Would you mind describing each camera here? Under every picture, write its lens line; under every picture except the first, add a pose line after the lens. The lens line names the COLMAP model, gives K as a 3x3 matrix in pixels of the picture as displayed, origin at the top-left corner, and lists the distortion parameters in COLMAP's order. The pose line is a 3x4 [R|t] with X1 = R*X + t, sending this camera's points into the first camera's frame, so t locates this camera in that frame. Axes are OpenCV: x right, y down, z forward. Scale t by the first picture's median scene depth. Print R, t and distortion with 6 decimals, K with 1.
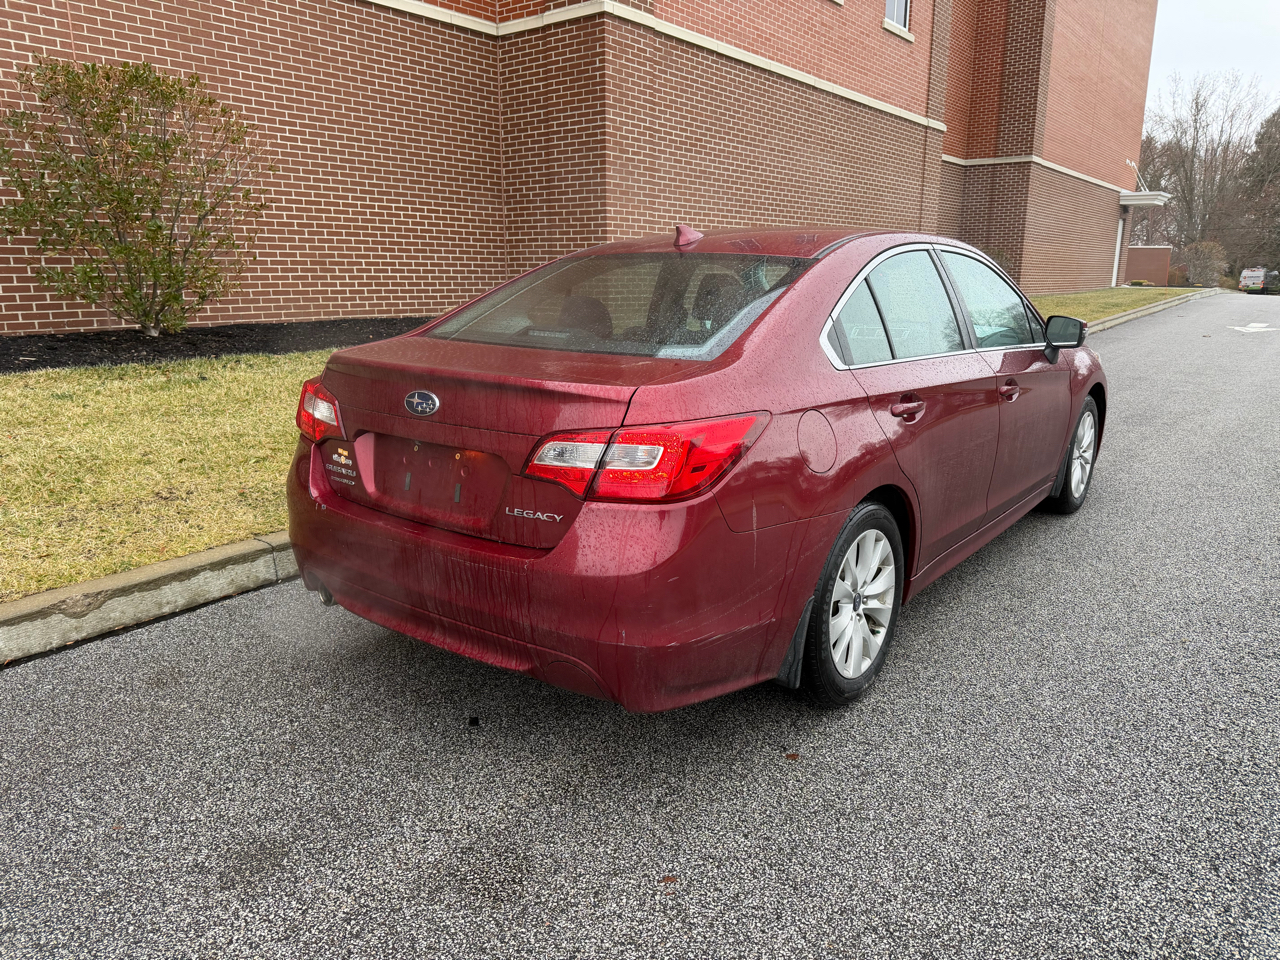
lens RADIAL K [[901.0, 0, 645.5], [0, 901.0, 485.1], [0, 0, 1]] dist [0.040197, -0.045737]
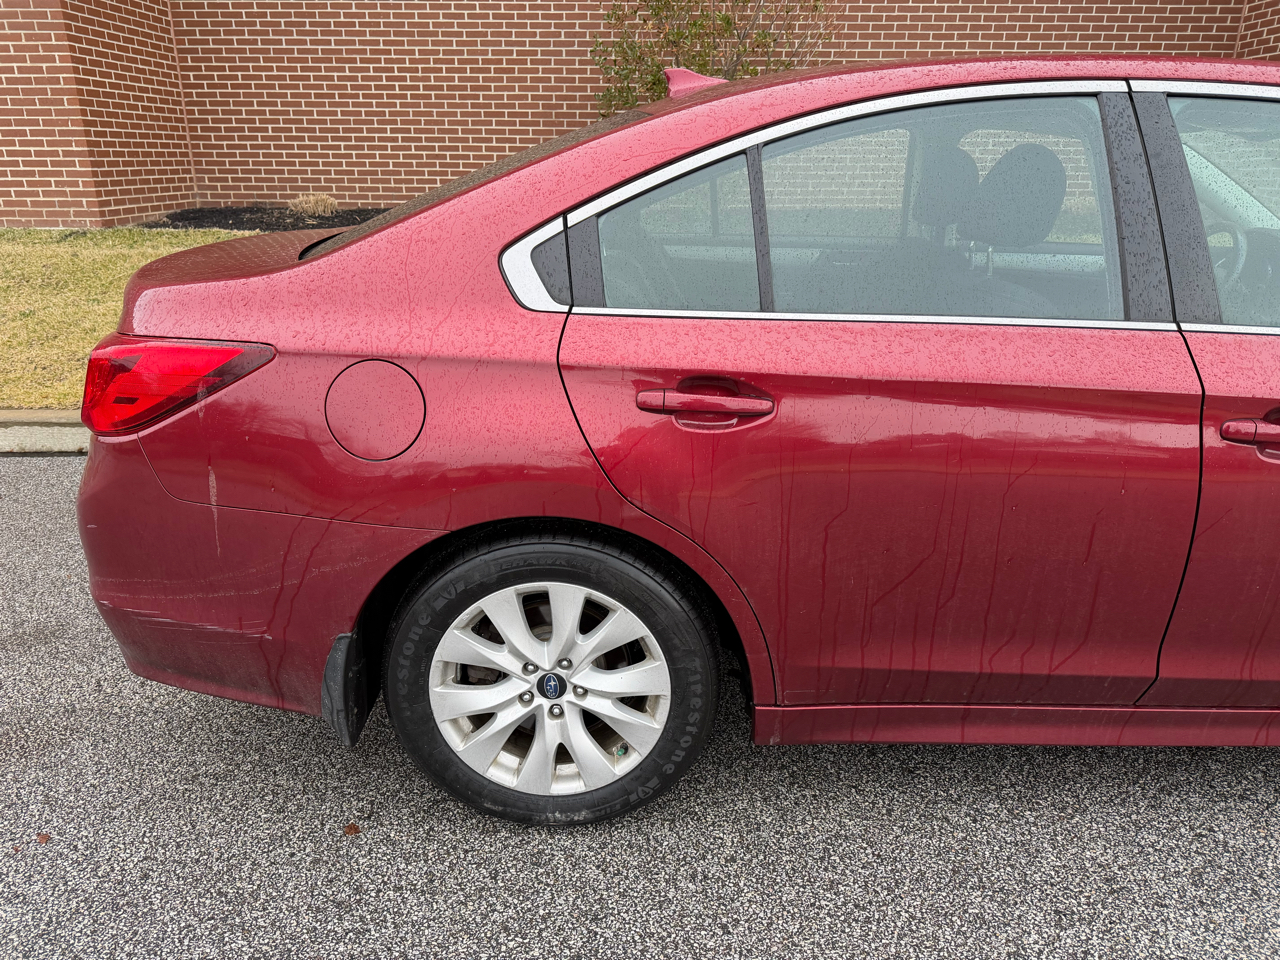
lens RADIAL K [[901.0, 0, 641.4], [0, 901.0, 478.6], [0, 0, 1]] dist [0.040197, -0.045737]
pose [[0.603197, 0.272281, -0.749678, 0.240011], [-0.188145, 0.961975, 0.198004, -0.049508], [0.775084, 0.021613, 0.631489, 0.223280]]
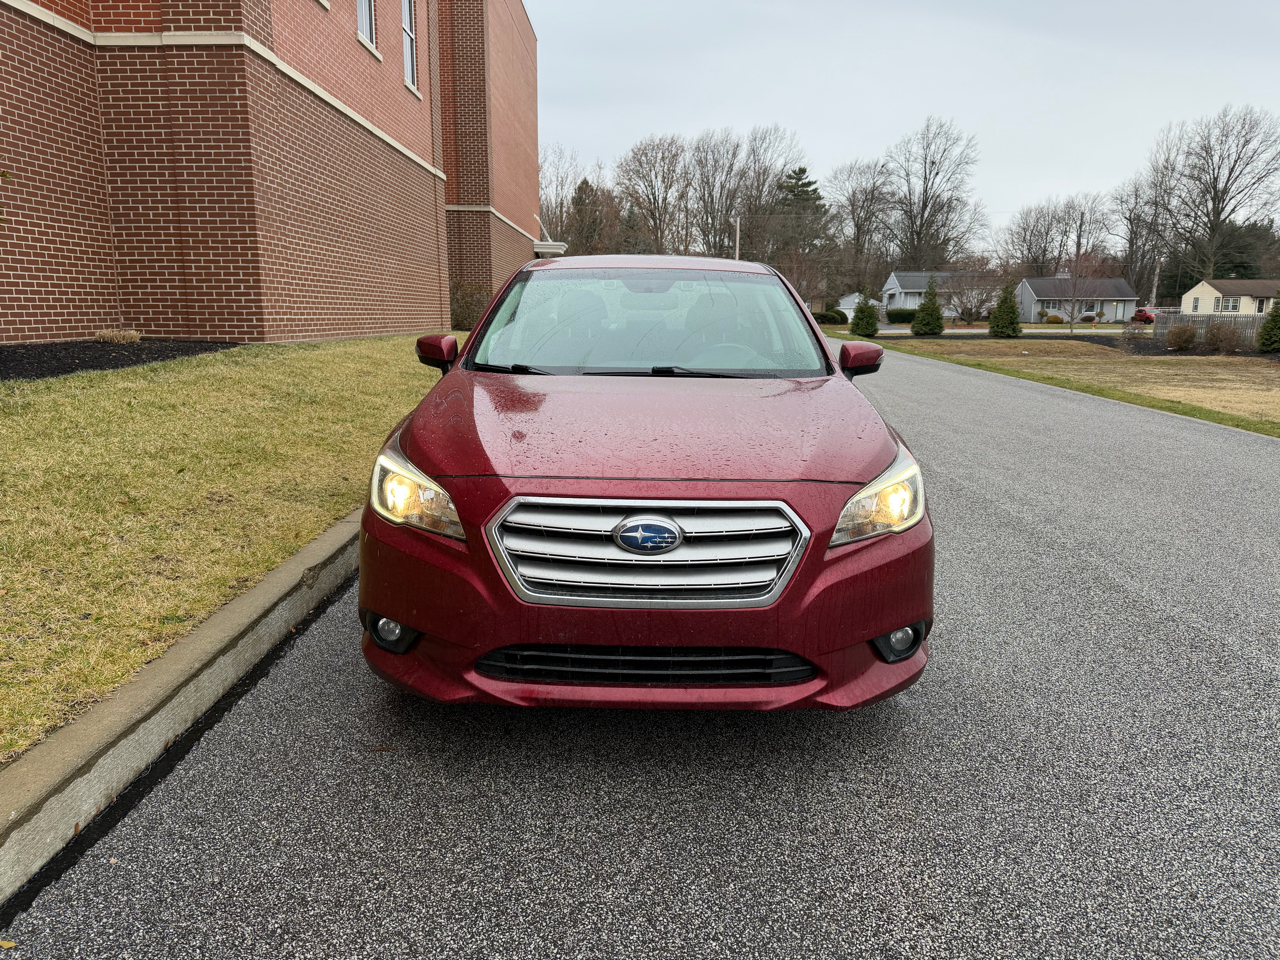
lens RADIAL K [[901.0, 0, 642.8], [0, 901.0, 474.9], [0, 0, 1]] dist [0.040197, -0.045737]
pose [[0.791860, -0.107963, 0.601084, -0.387243], [0.136636, 0.990619, -0.002074, 0.026802], [-0.595221, 0.083773, 0.799183, -0.054404]]
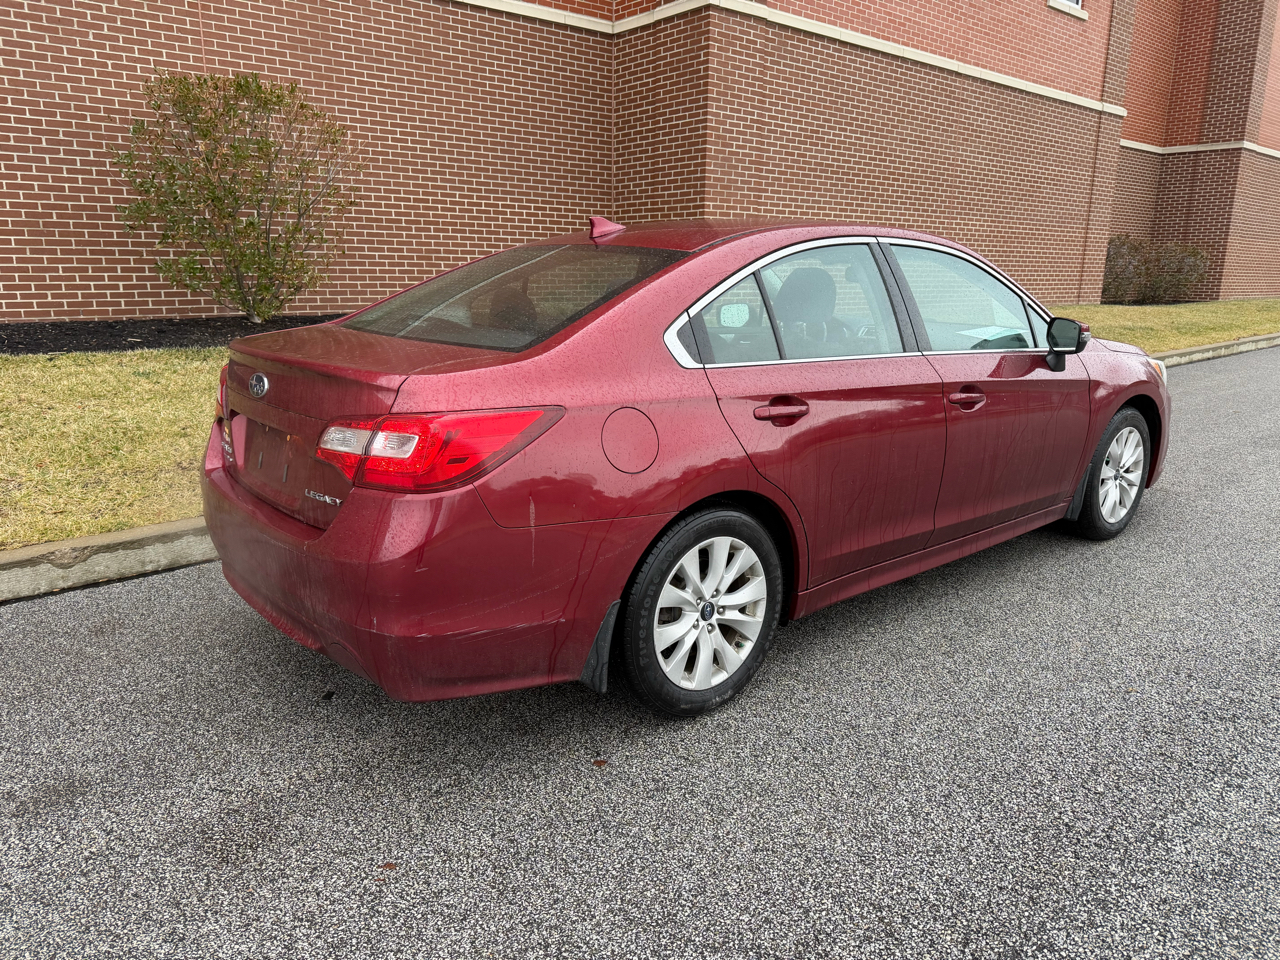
lens RADIAL K [[901.0, 0, 635.7], [0, 901.0, 486.1], [0, 0, 1]] dist [0.040197, -0.045737]
pose [[0.976639, 0.057240, -0.207125, 0.119483], [-0.056421, 0.998358, 0.009868, -0.002774], [0.207349, 0.002049, 0.978265, 0.017956]]
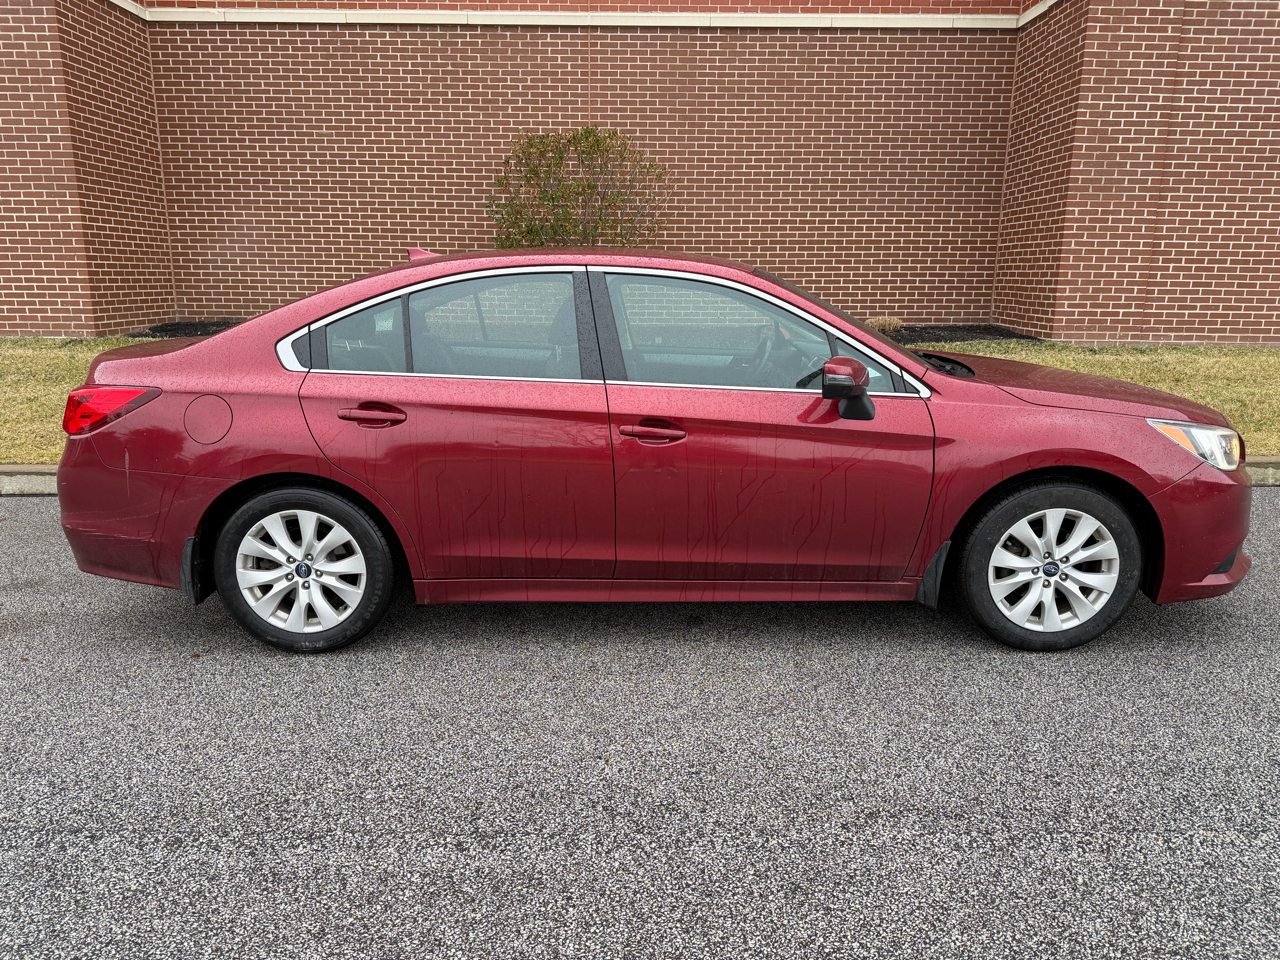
lens RADIAL K [[901.0, 0, 641.1], [0, 901.0, 481.6], [0, 0, 1]] dist [0.040197, -0.045737]
pose [[0.608745, 0.184159, -0.771696, 0.477183], [-0.191301, 0.978058, 0.082499, -0.056380], [0.769957, 0.097405, 0.630618, 0.200309]]
